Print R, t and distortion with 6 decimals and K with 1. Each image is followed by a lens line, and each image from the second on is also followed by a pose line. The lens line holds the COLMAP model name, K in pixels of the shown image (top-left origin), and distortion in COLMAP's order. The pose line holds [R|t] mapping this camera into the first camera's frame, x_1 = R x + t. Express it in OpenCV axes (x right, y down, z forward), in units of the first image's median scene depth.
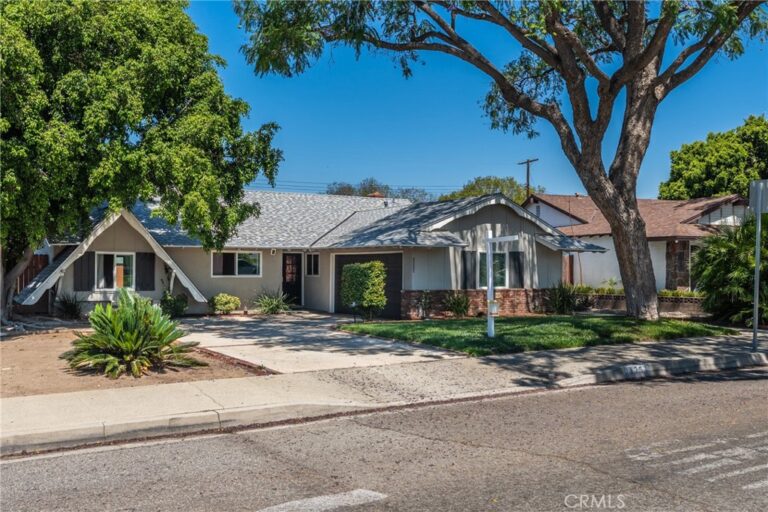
lens RADIAL K [[740.2, 0, 383.4], [0, 740.2, 257.8], [0, 0, 1]] dist [0.014988, 0.000000]
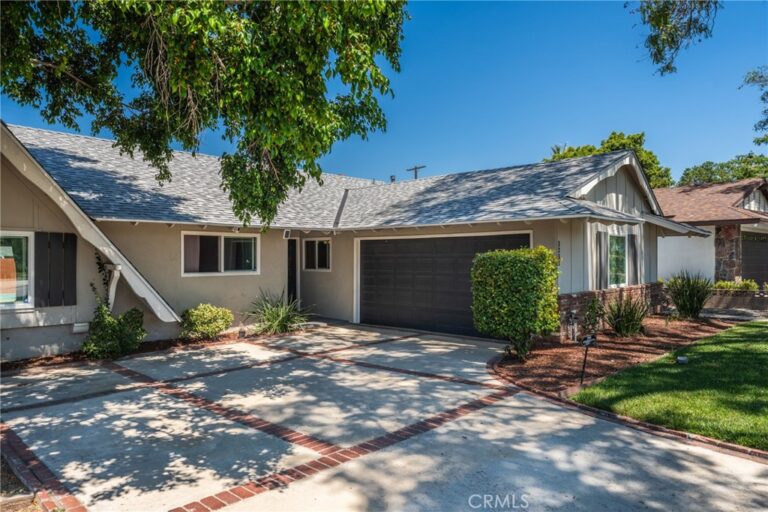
lens RADIAL K [[512.1, 0, 385.4], [0, 512.1, 255.2], [0, 0, 1]] dist [0.000957, -0.005347]
pose [[0.964052, -0.007056, 0.265621, -0.186705], [0.005008, 0.999952, 0.008383, 0.006687], [-0.265668, -0.006752, 0.964041, 0.570353]]
